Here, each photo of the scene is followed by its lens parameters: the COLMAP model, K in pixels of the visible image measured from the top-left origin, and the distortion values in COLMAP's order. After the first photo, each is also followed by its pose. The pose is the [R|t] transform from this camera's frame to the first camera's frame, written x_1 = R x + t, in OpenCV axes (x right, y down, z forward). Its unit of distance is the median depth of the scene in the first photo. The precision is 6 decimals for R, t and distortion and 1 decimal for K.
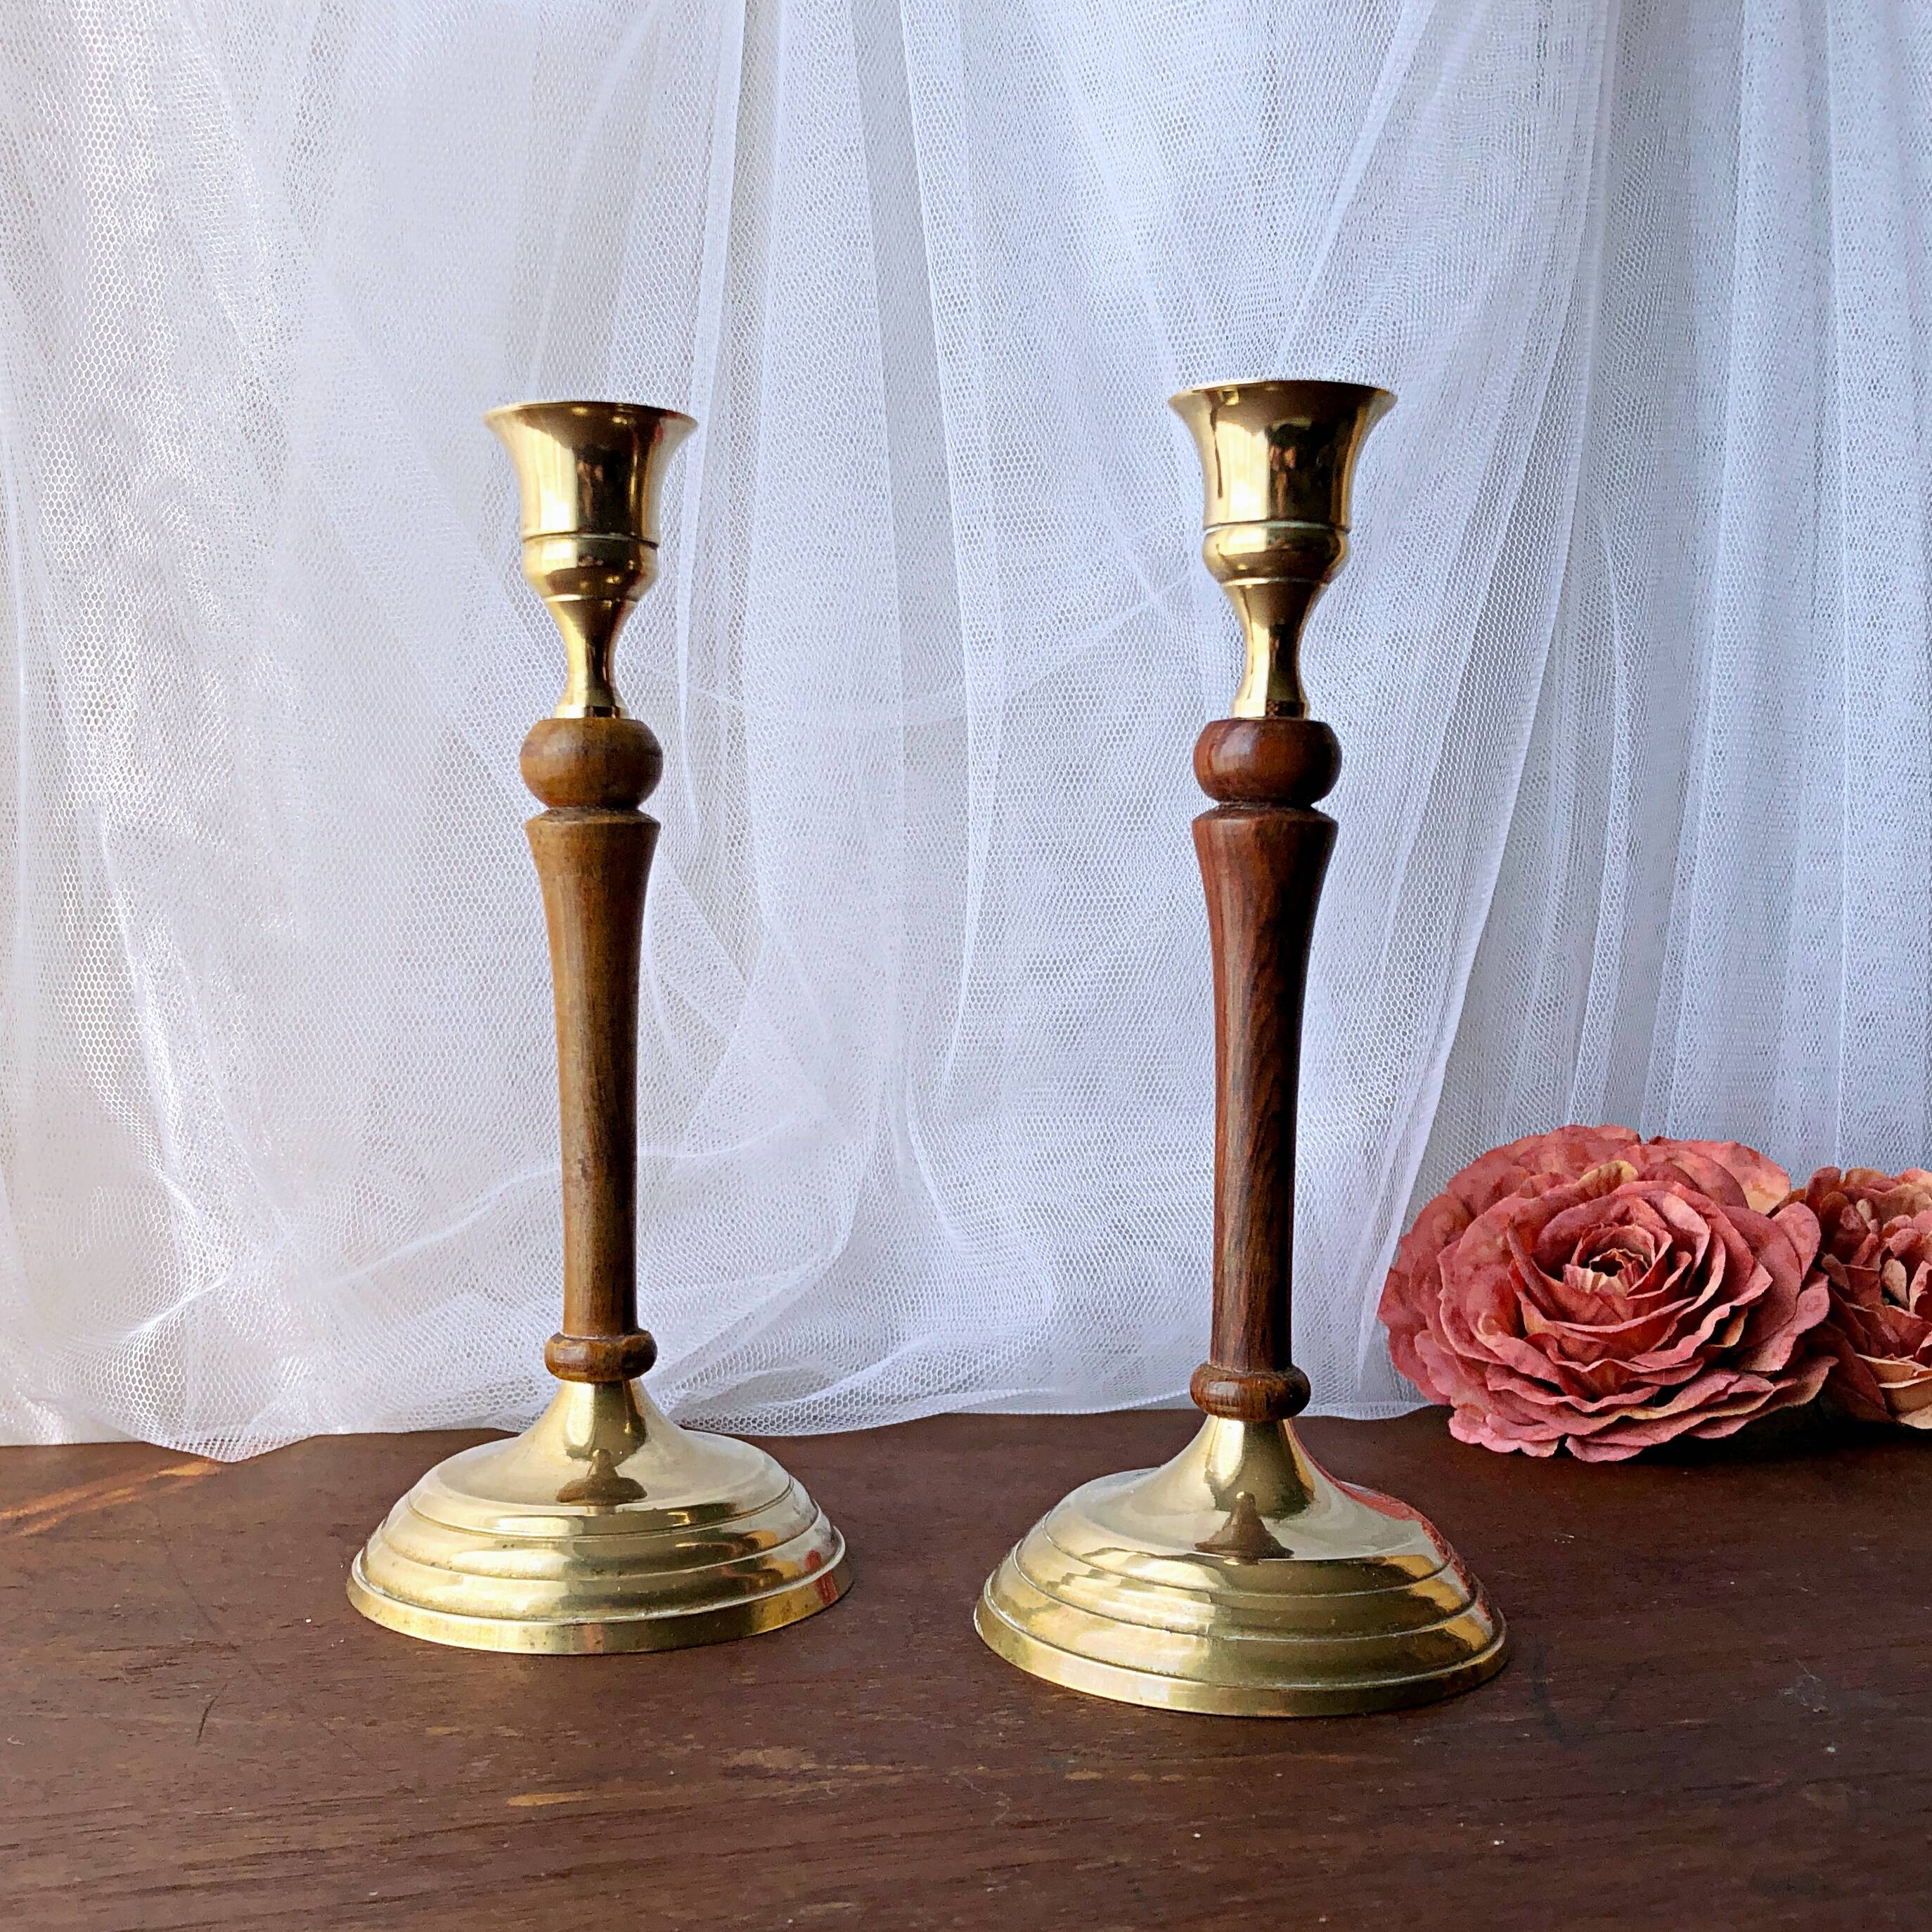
lens RADIAL K [[2609.3, 0, 962.8], [0, 2609.3, 972.5], [0, 0, 1]] dist [0.011496, 0.000000]
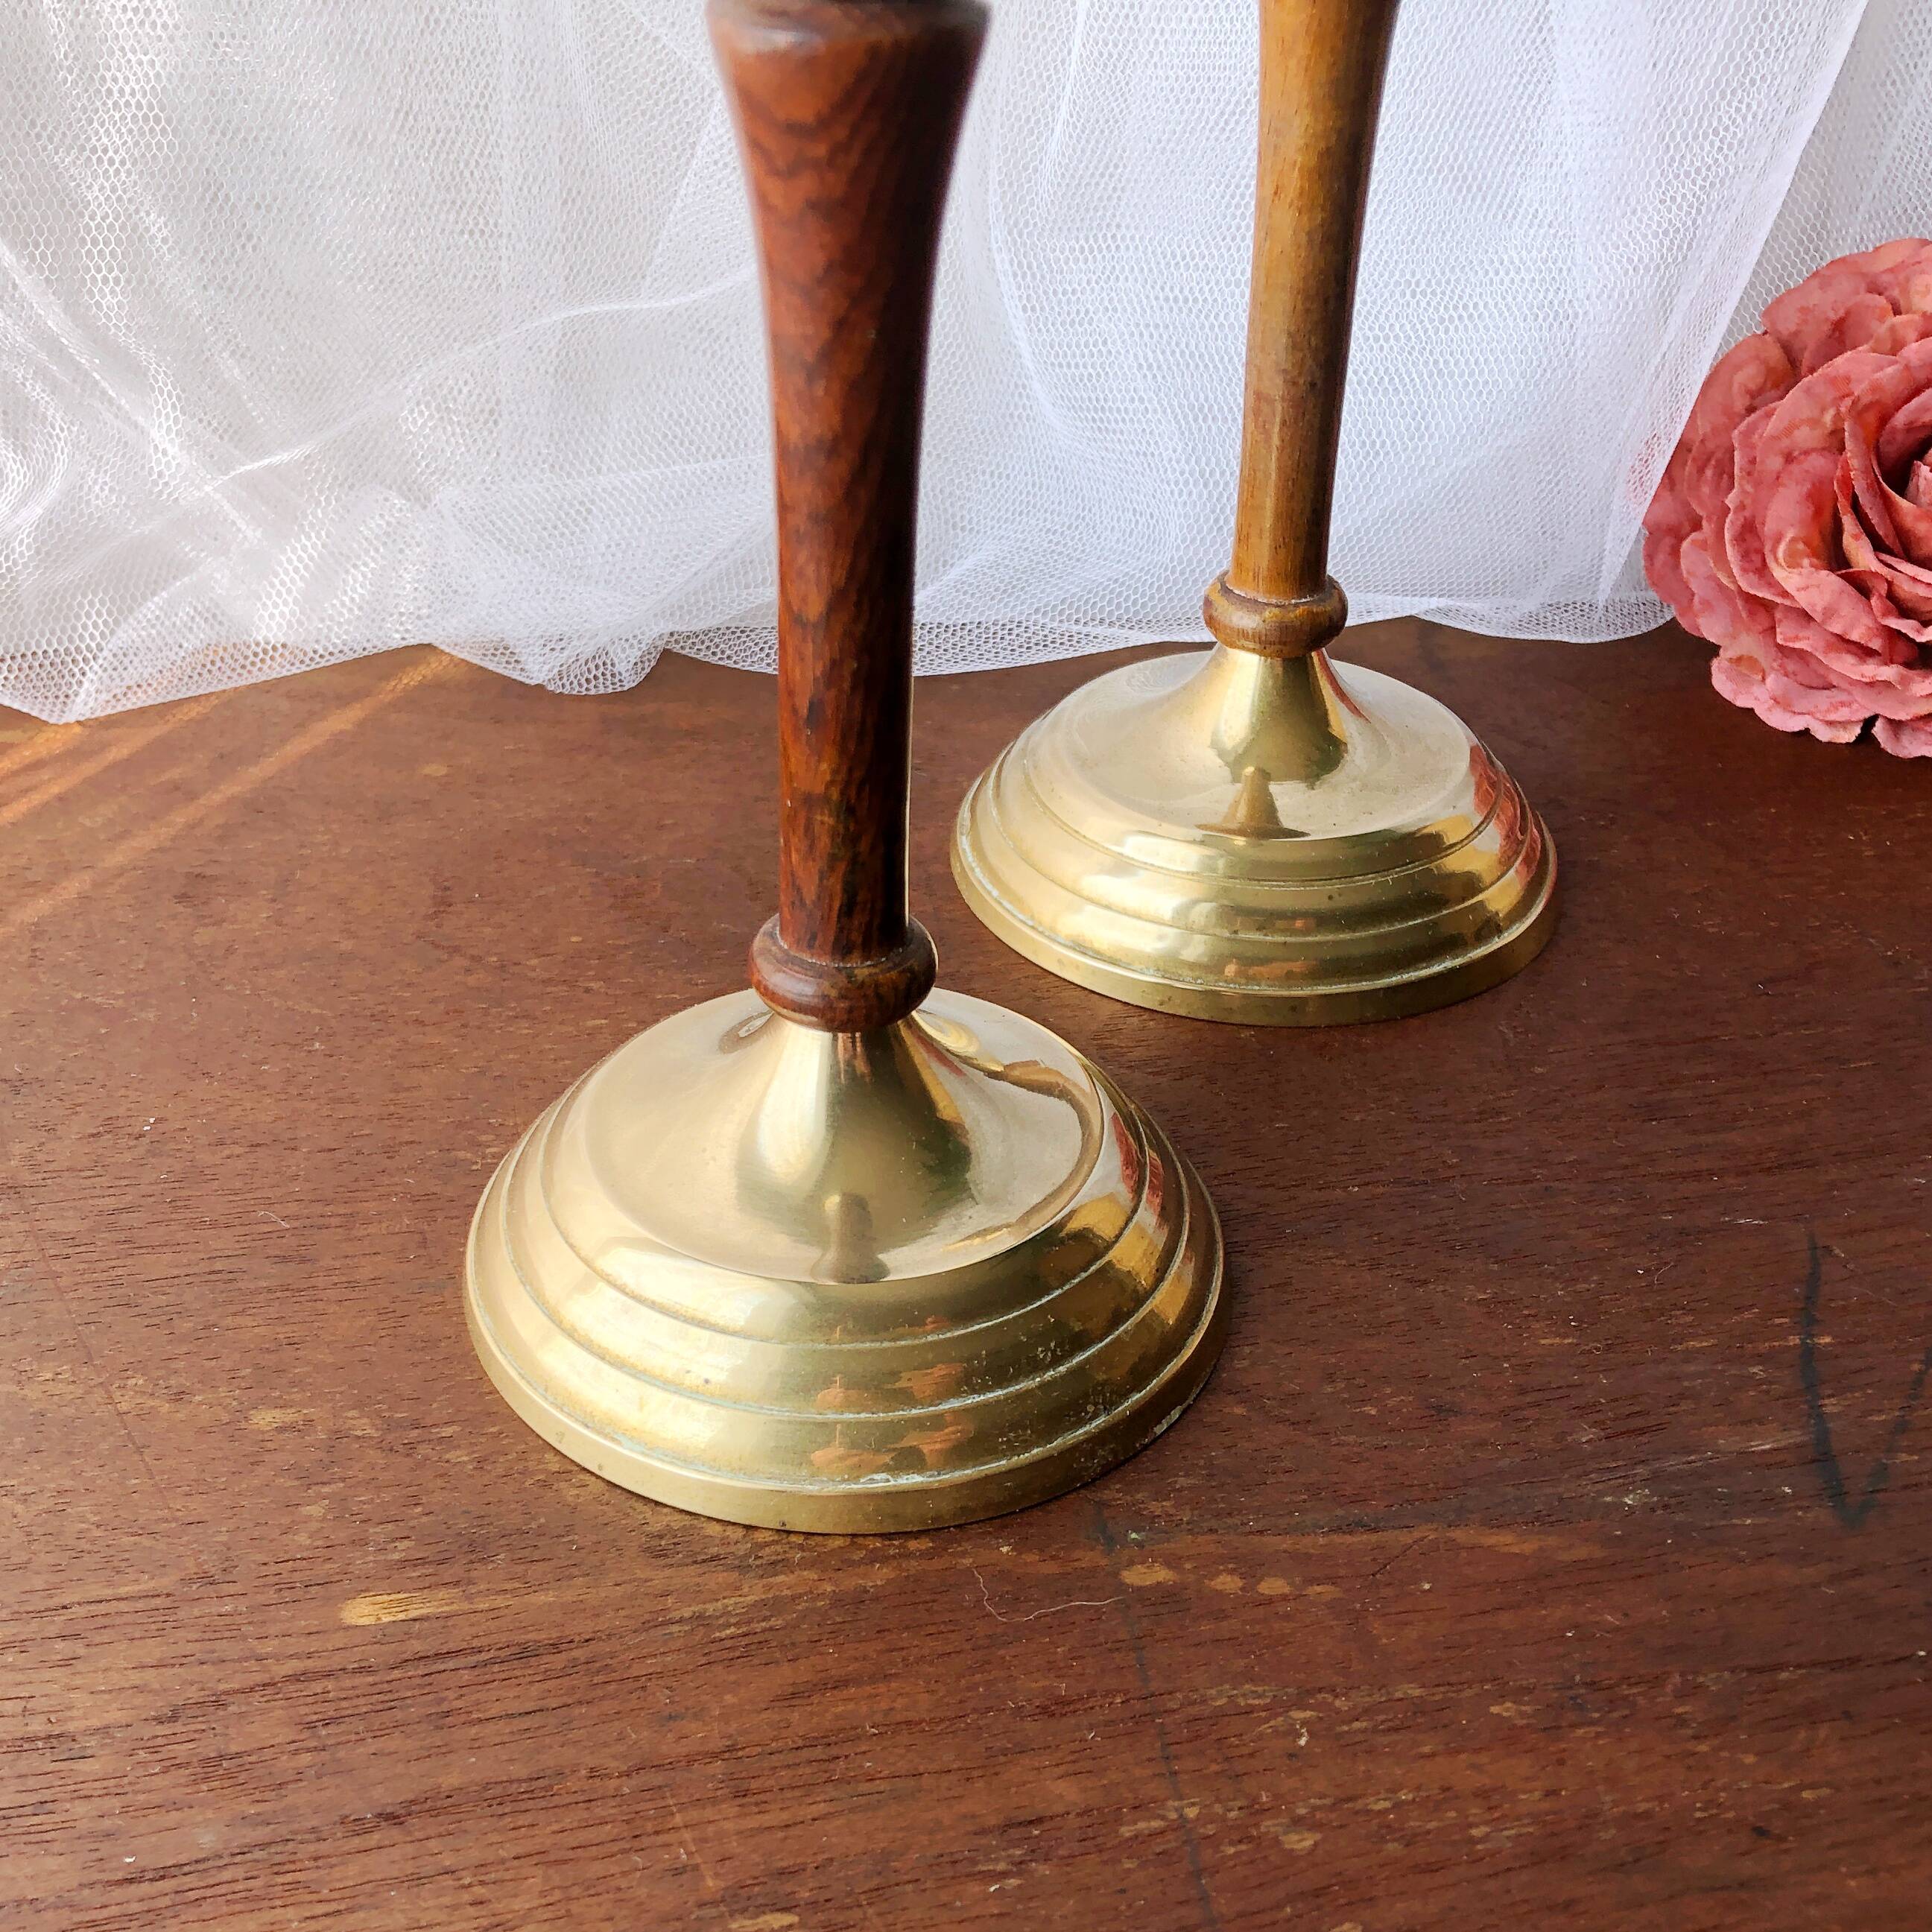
lens RADIAL K [[2609.3, 0, 869.4], [0, 2609.3, 1121.1], [0, 0, 1]] dist [0.011496, 0.000000]
pose [[0.996102, 0.042046, -0.077547, 0.013361], [0.005593, 0.847221, 0.531211, -0.113347], [0.088035, -0.529574, 0.843683, 0.299925]]
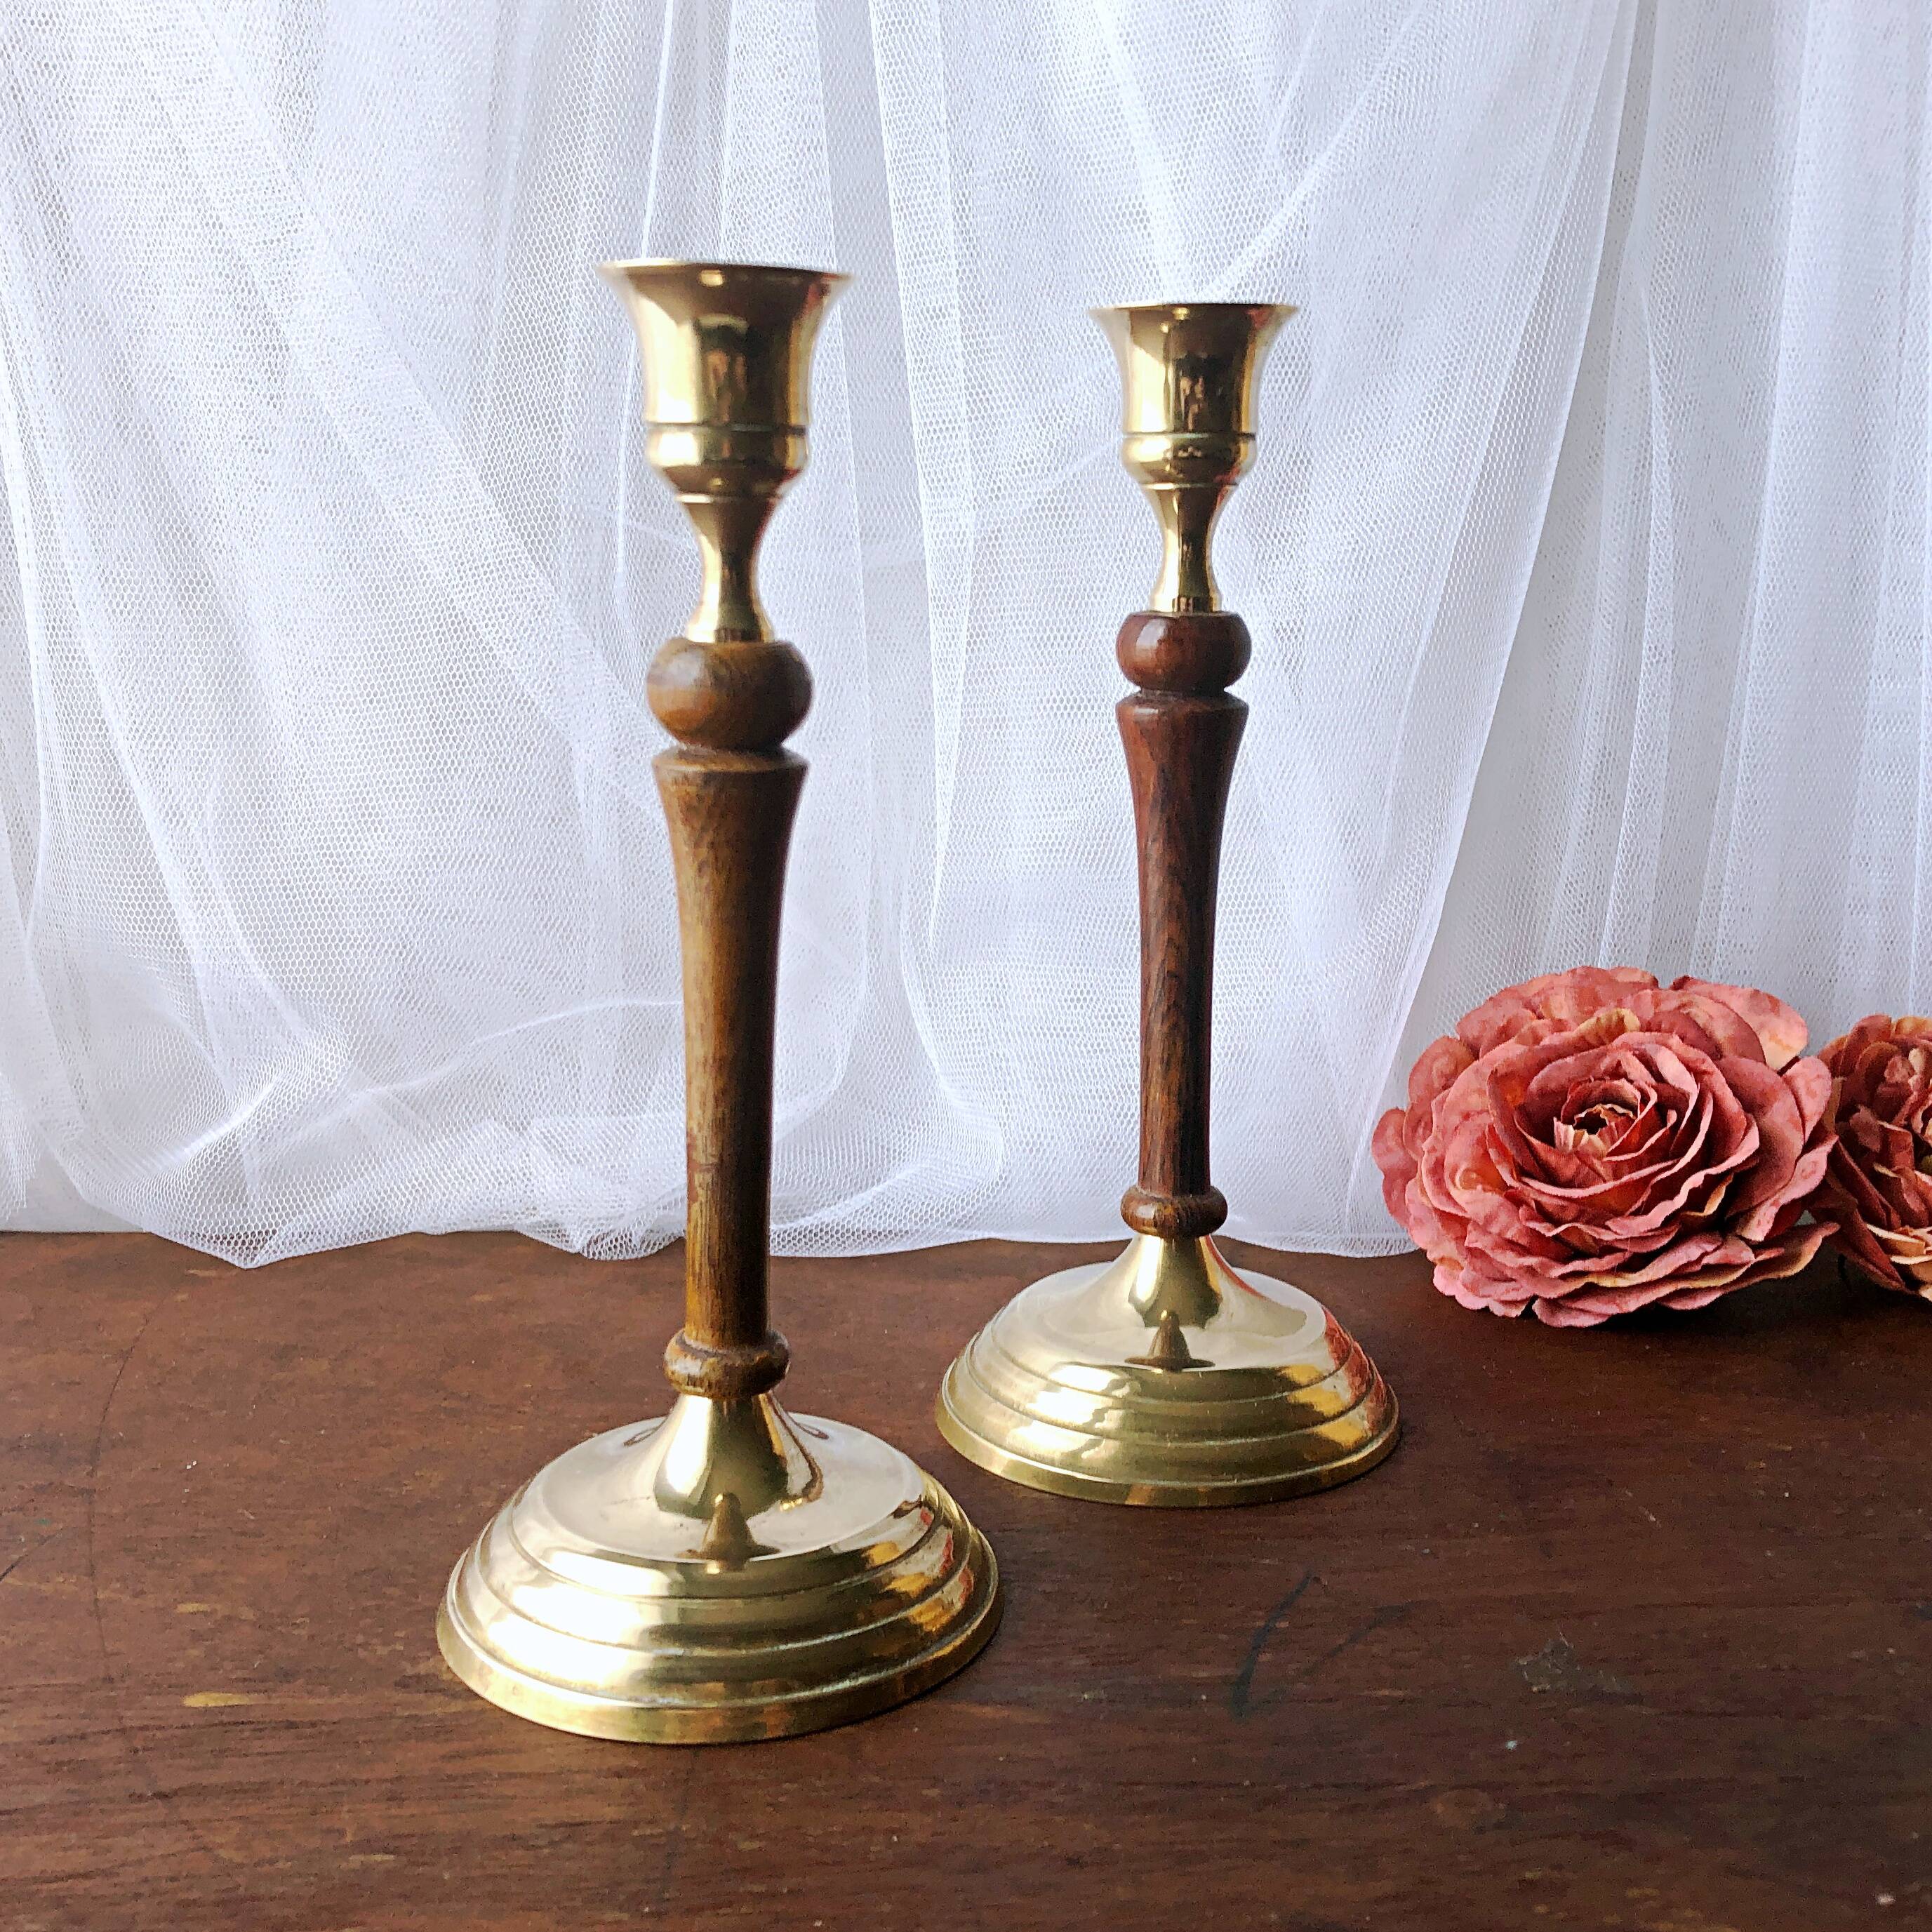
lens RADIAL K [[2467.8, 0, 966.0], [0, 2467.8, 899.2], [0, 0, 1]] dist [0.003497, 0.000000]
pose [[0.972892, 0.004737, -0.231214, 0.233989], [0.020790, 0.993951, 0.107840, -0.072079], [0.230326, -0.109724, 0.966908, 0.080376]]
